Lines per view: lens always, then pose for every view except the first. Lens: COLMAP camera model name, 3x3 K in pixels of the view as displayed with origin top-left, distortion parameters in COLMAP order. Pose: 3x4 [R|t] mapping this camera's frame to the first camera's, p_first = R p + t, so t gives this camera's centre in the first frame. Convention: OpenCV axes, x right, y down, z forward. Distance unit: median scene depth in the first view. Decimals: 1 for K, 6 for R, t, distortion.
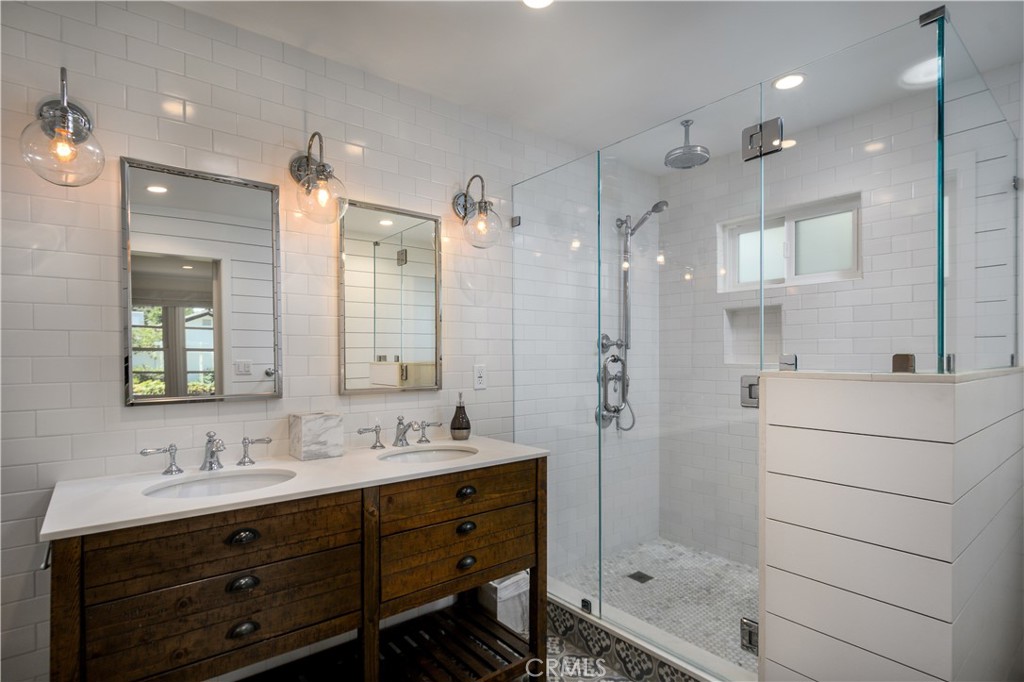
lens RADIAL K [[515.4, 0, 516.4], [0, 515.4, 366.0], [0, 0, 1]] dist [0.000675, -0.000795]
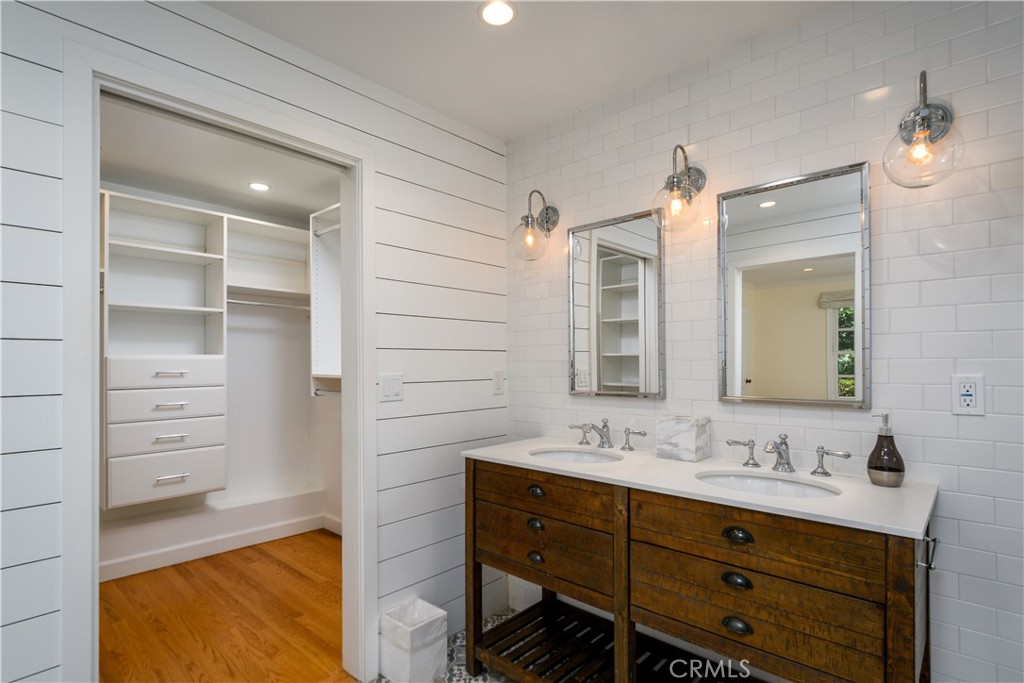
lens RADIAL K [[515.4, 0, 469.6], [0, 515.4, 356.8], [0, 0, 1]] dist [0.000675, -0.000795]
pose [[0.099668, -0.005090, -0.995008, 0.620884], [-0.014481, 0.999874, -0.006565, -0.013577], [0.994915, 0.015063, 0.099581, 0.499004]]
